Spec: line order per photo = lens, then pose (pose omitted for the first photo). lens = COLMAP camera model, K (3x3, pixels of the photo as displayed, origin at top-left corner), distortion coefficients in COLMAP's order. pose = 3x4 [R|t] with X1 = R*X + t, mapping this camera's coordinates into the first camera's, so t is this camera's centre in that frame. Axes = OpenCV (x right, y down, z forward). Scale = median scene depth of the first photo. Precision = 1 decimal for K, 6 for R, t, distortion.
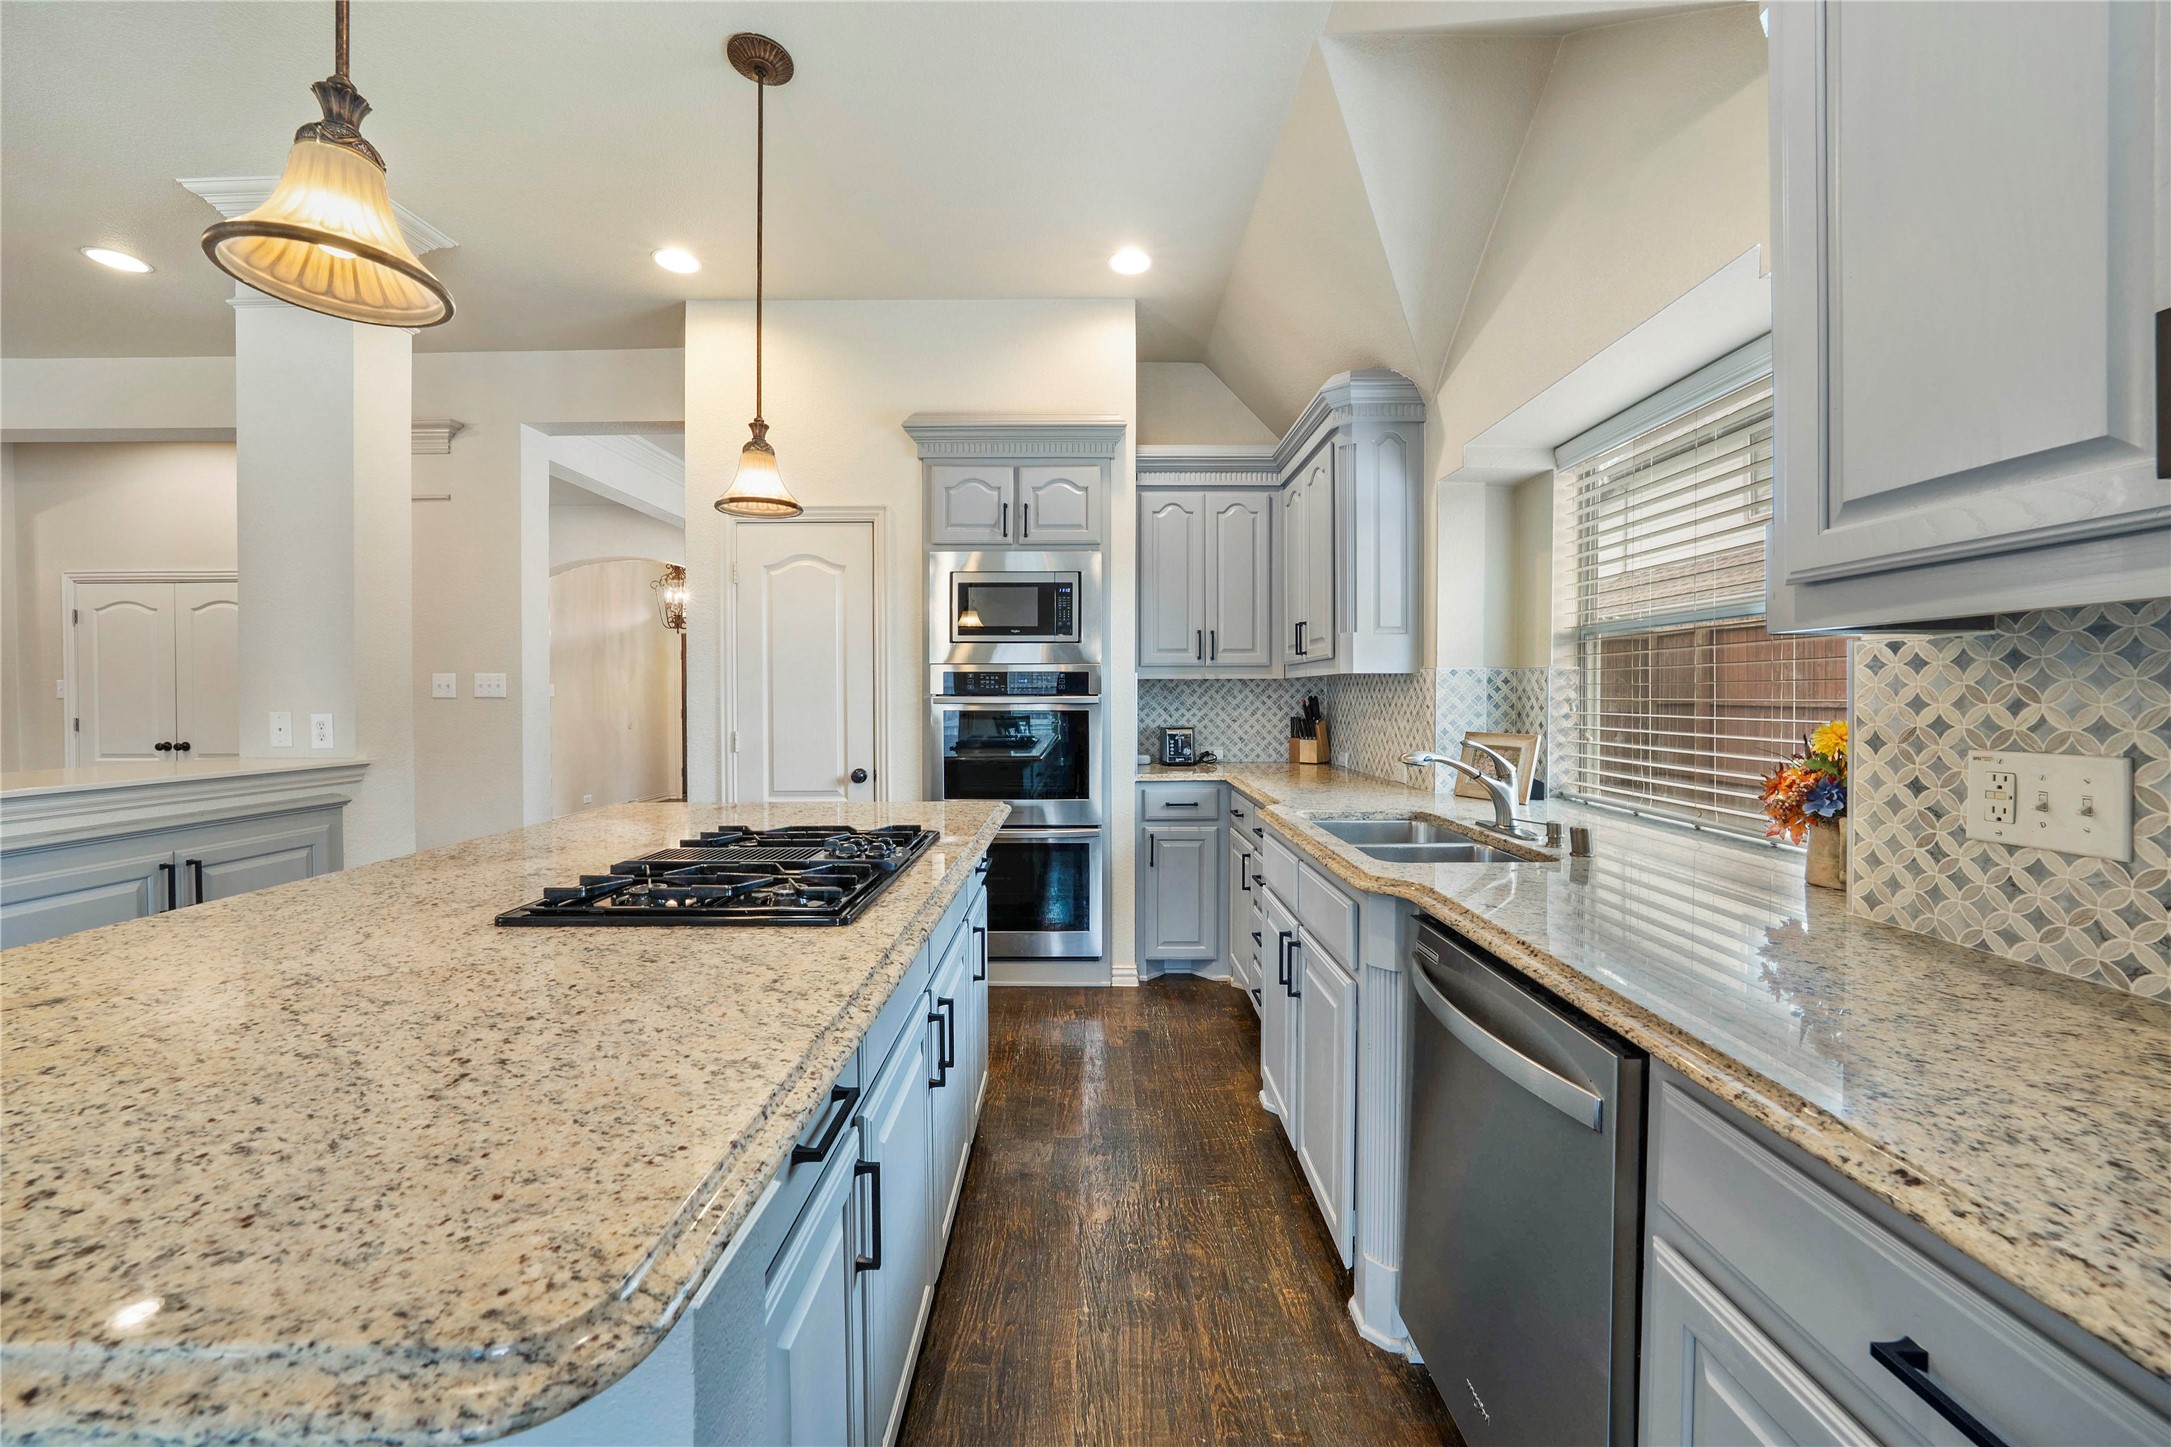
lens RADIAL K [[799.3, 0, 1095.8], [0, 799.3, 701.9], [0, 0, 1]] dist [-0.033277, 0.009265]
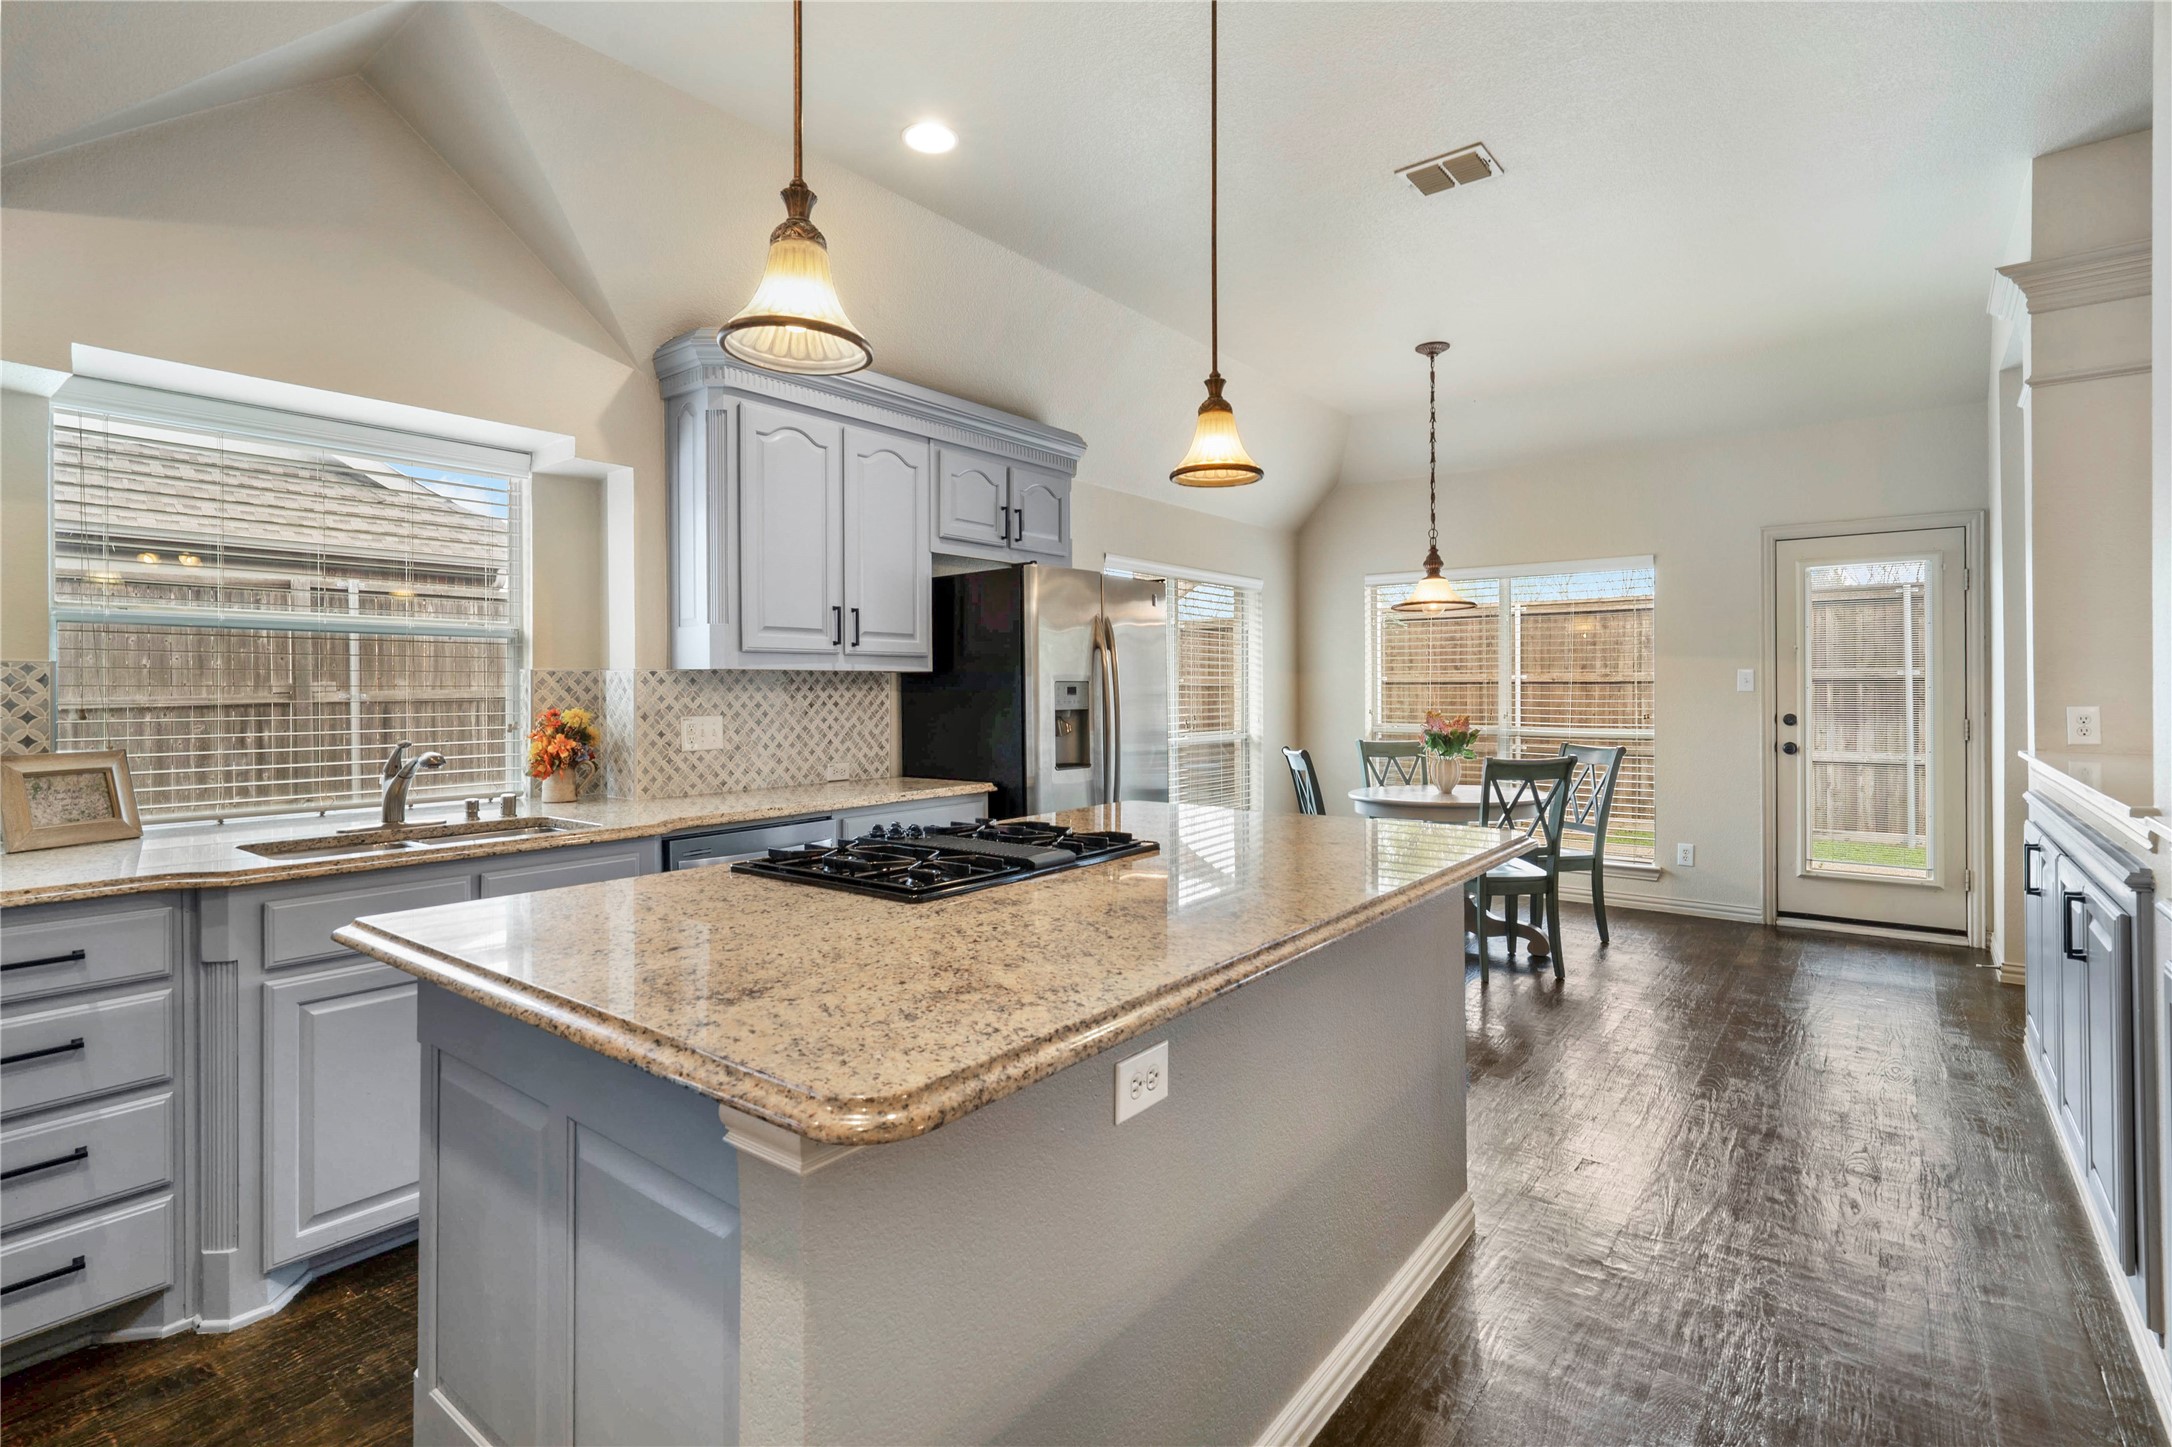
lens RADIAL K [[1024.5, 0, 1084.2], [0, 1024.5, 685.8], [0, 0, 1]] dist [-0.026679, 0.000028]
pose [[-0.786805, 0.009828, 0.617123, -0.804995], [0.014449, 0.999892, 0.002498, -0.011494], [-0.617032, 0.010882, -0.786863, 1.158786]]
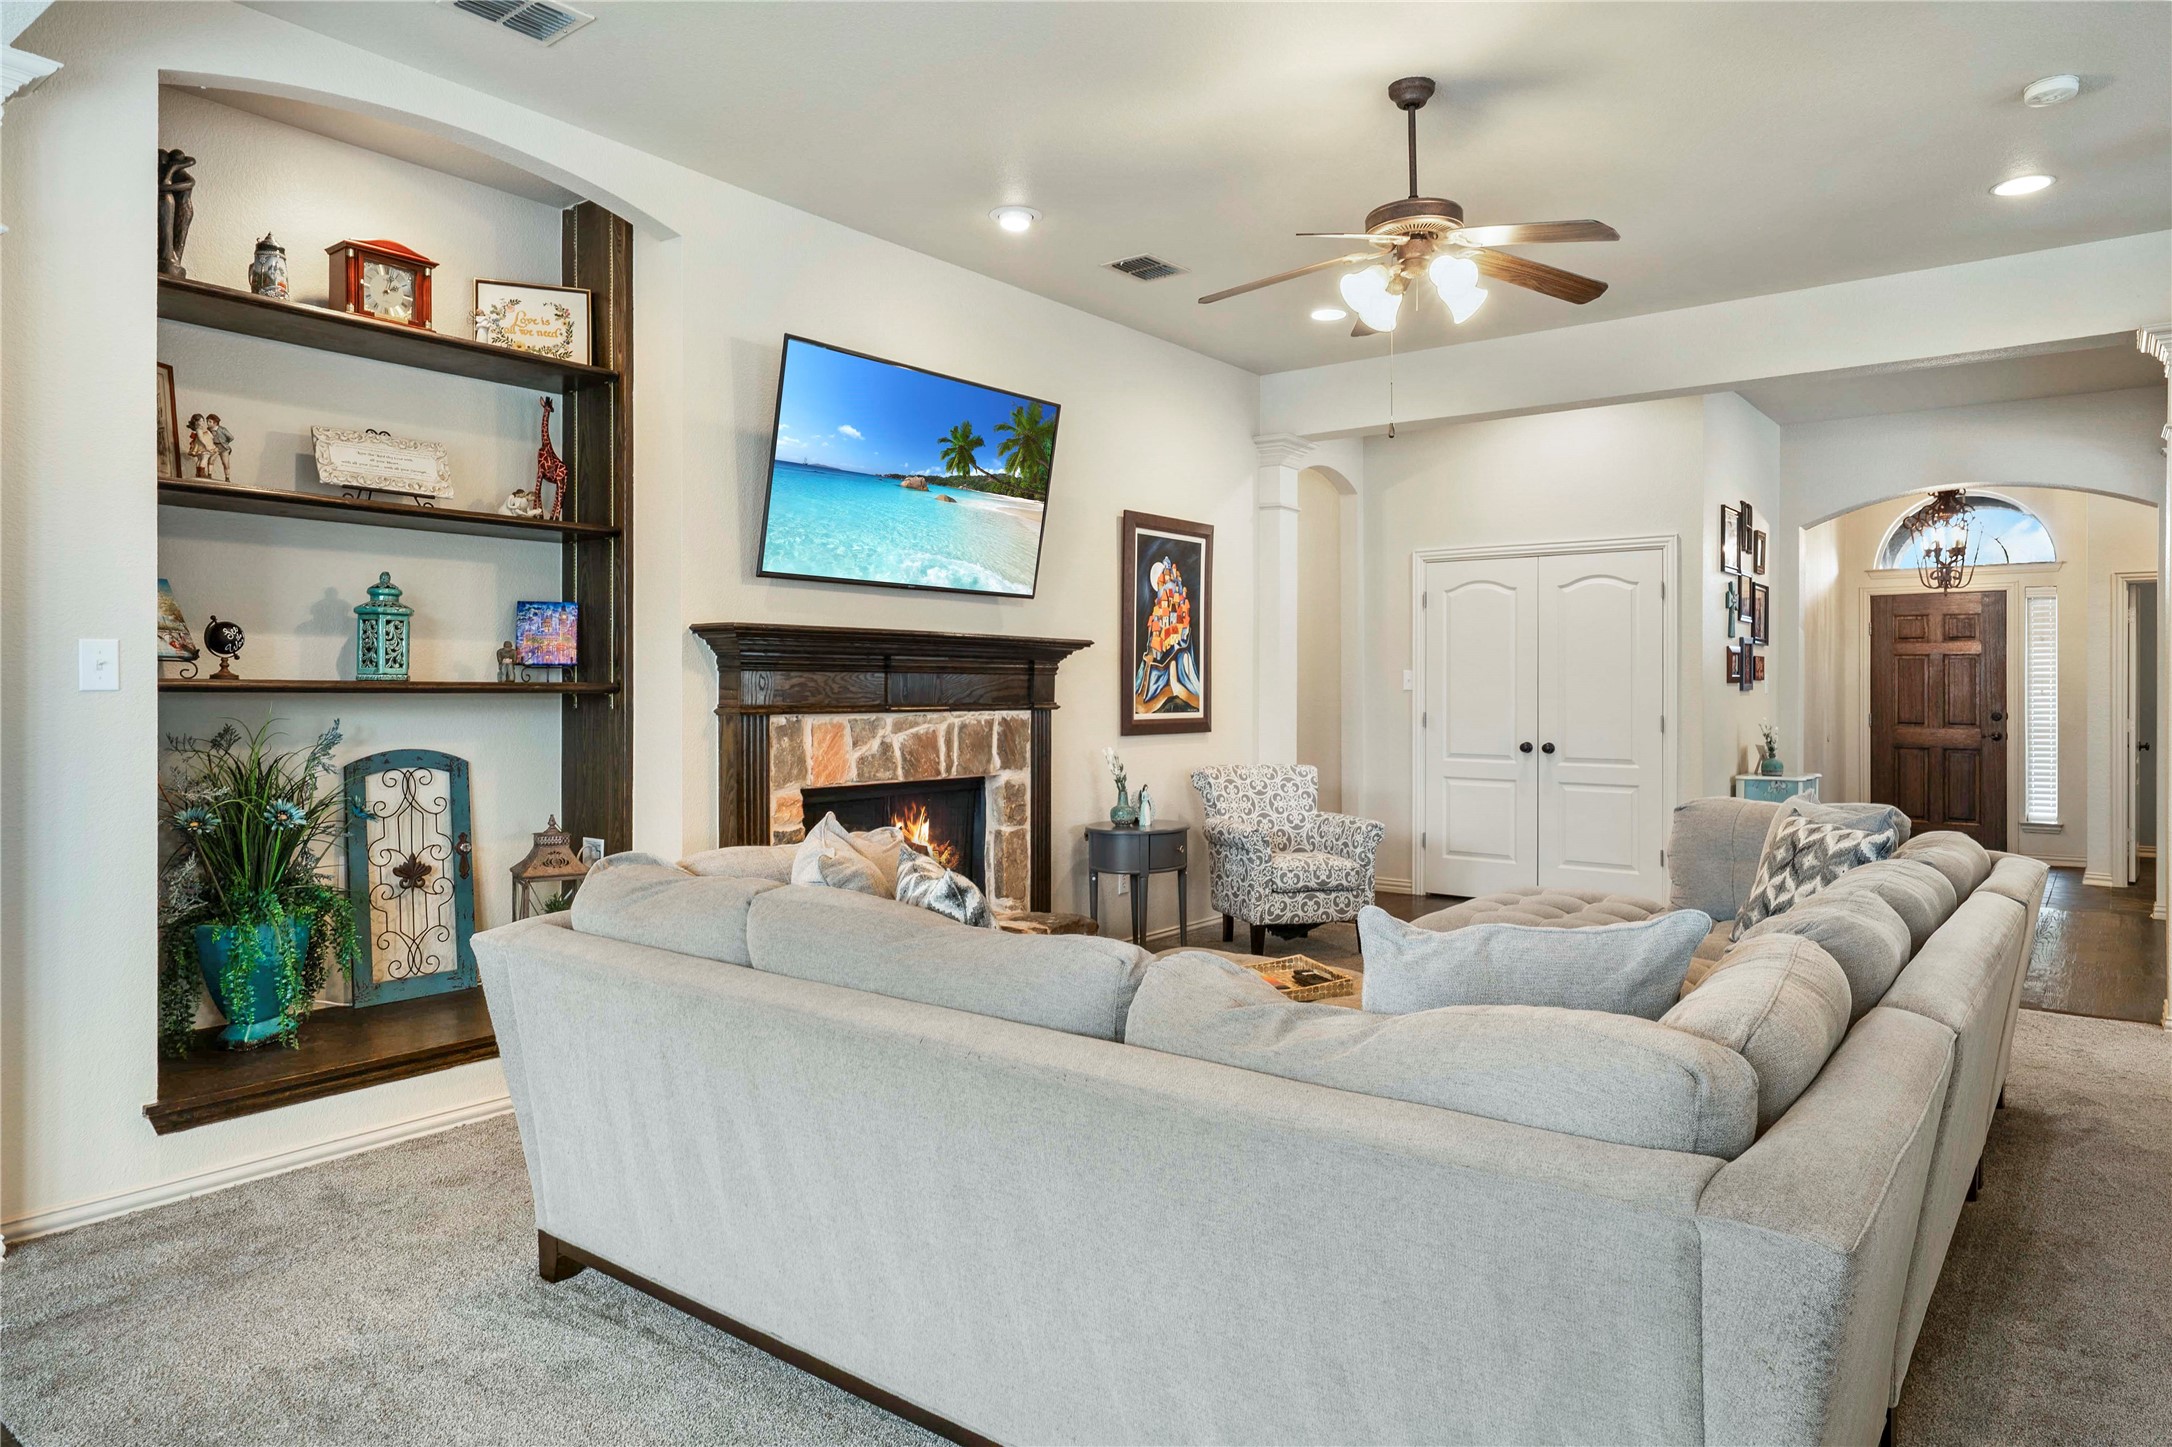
lens RADIAL K [[1320.1, 0, 1089.2], [0, 1320.1, 679.9], [0, 0, 1]] dist [-0.000157, 0.000455]
pose [[0.788806, 0.003495, -0.614633, -1.410338], [-0.013760, 0.999834, -0.011973, 0.014158], [0.614488, 0.017902, 0.788723, -0.947610]]
